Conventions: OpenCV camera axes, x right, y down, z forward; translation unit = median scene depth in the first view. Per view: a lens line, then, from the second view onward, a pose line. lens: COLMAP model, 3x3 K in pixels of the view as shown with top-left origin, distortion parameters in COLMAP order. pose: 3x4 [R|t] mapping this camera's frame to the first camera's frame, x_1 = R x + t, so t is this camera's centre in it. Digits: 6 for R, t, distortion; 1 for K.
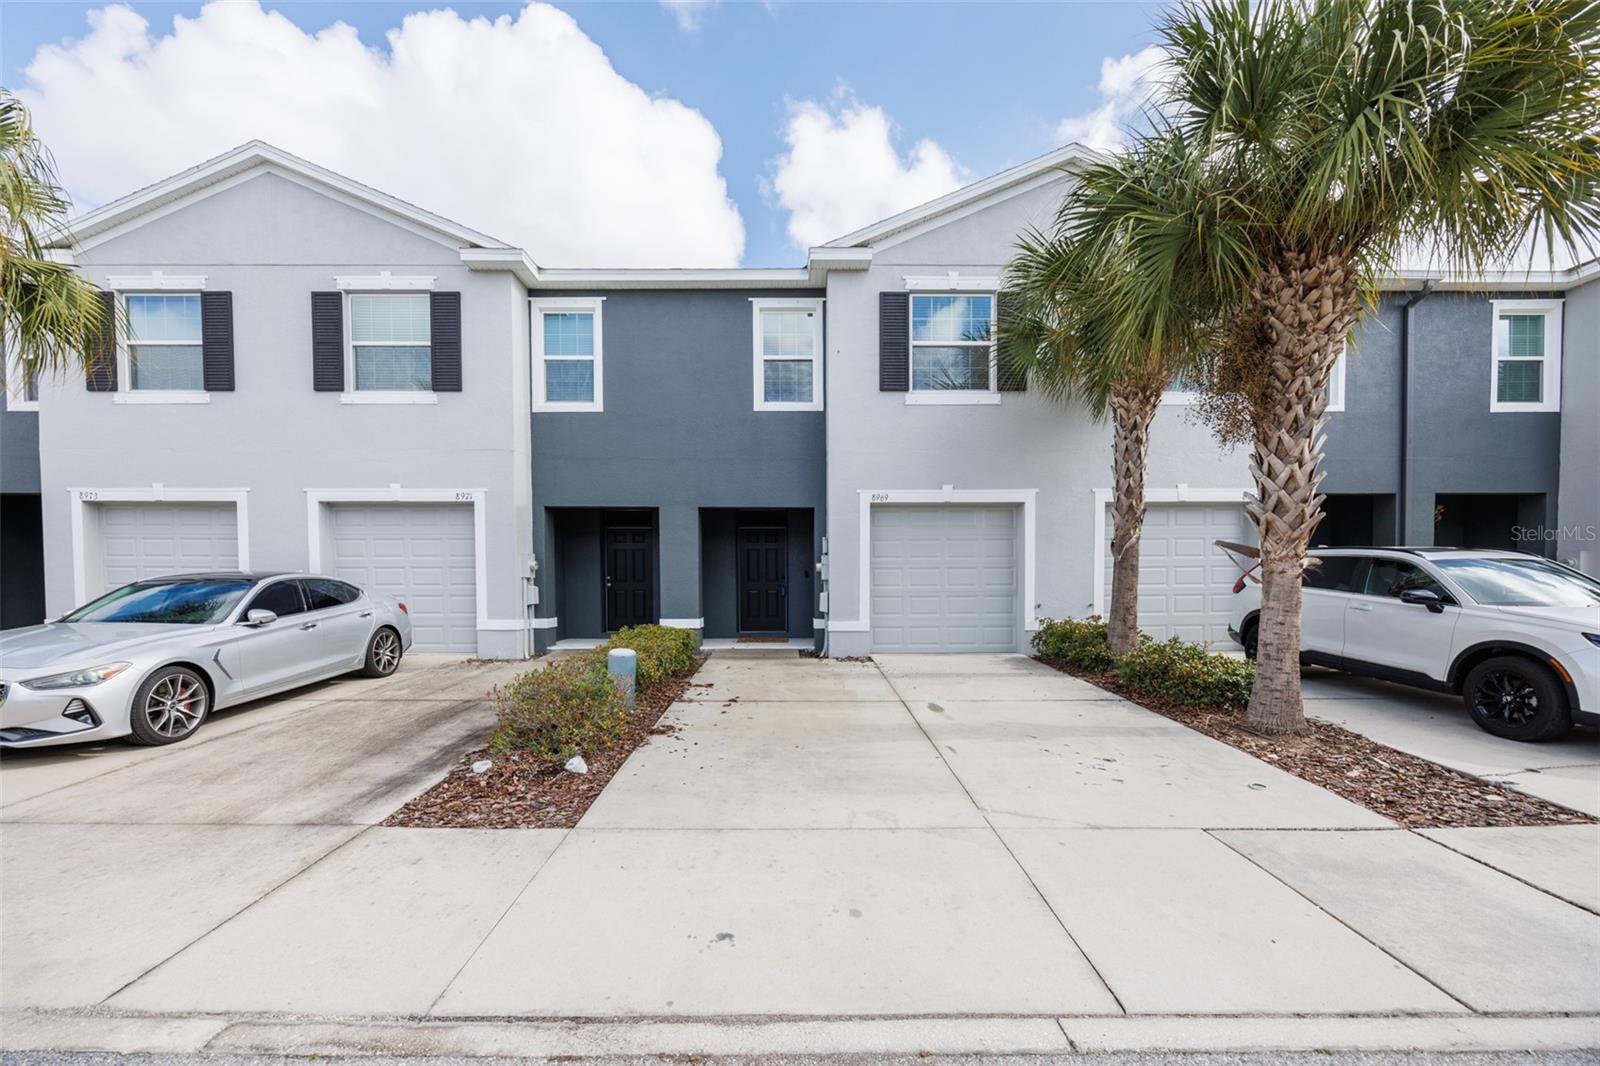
lens RADIAL K [[676.9, 0, 792.8], [0, 676.9, 532.7], [0, 0, 1]] dist [-0.002290, 0.000560]
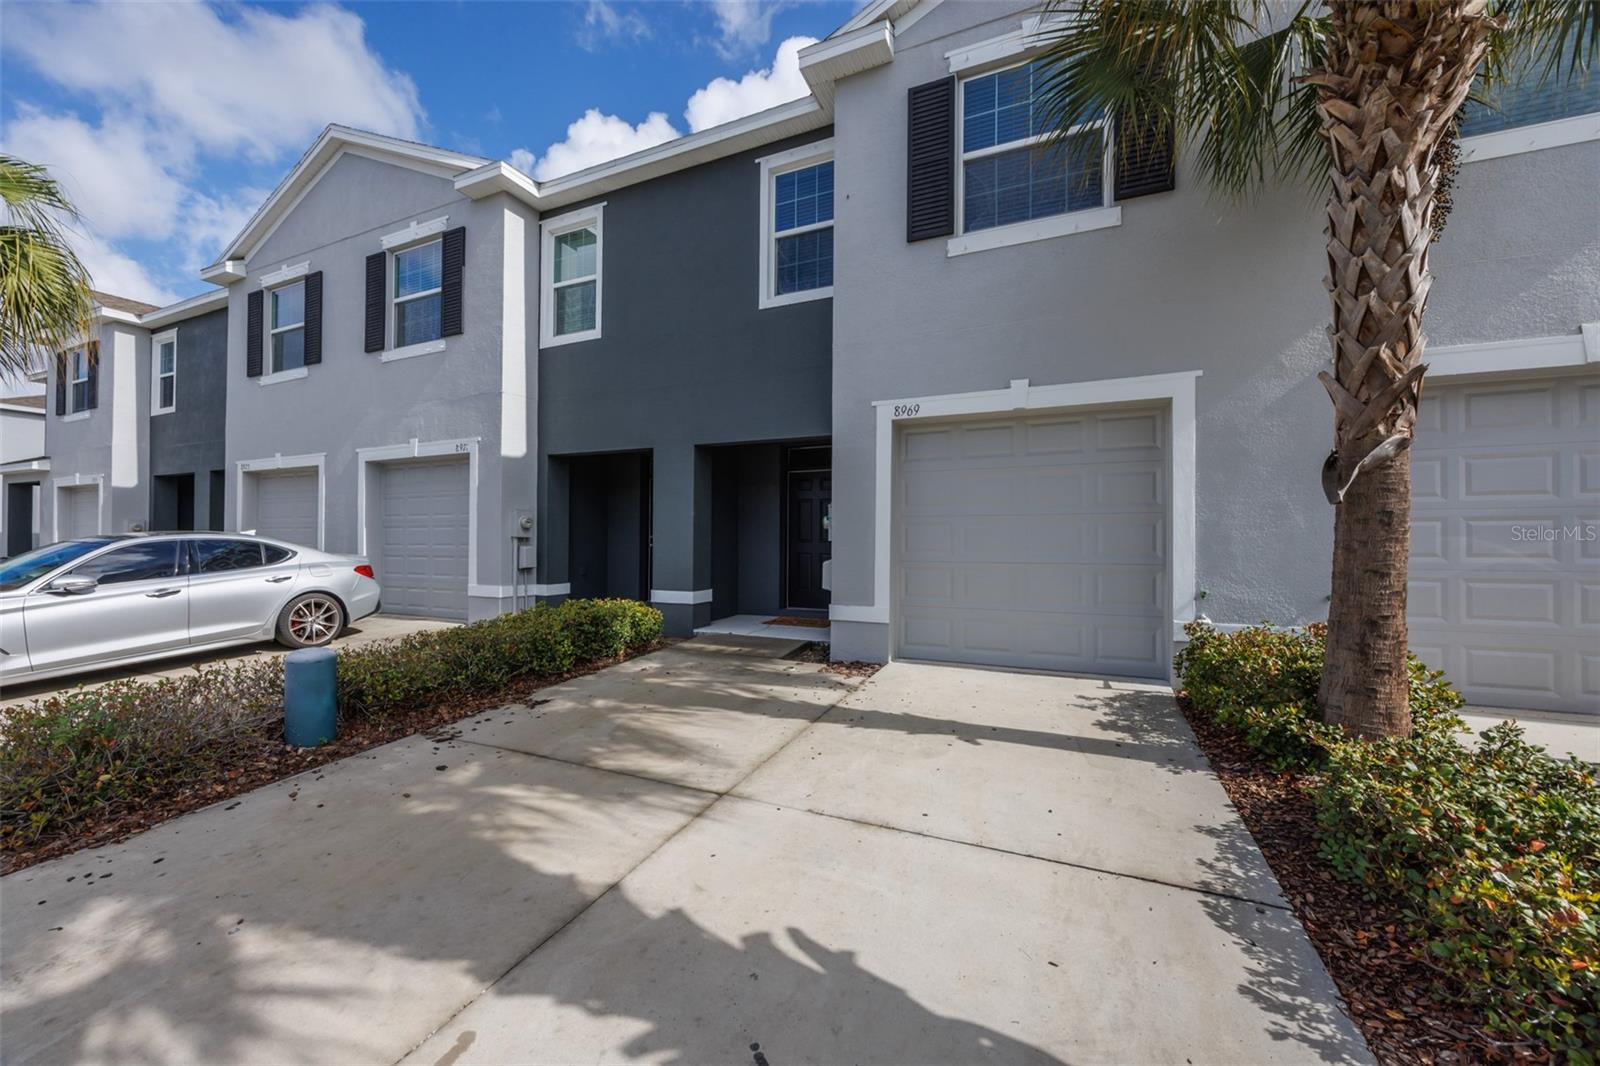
lens RADIAL K [[632.1, 0, 800.3], [0, 632.1, 495.7], [0, 0, 1]] dist [-0.006362, 0.000031]
pose [[0.905417, -0.025262, -0.423771, 0.280031], [0.027790, 0.999614, -0.000214, 0.023025], [0.423613, -0.011583, 0.905769, 0.419475]]
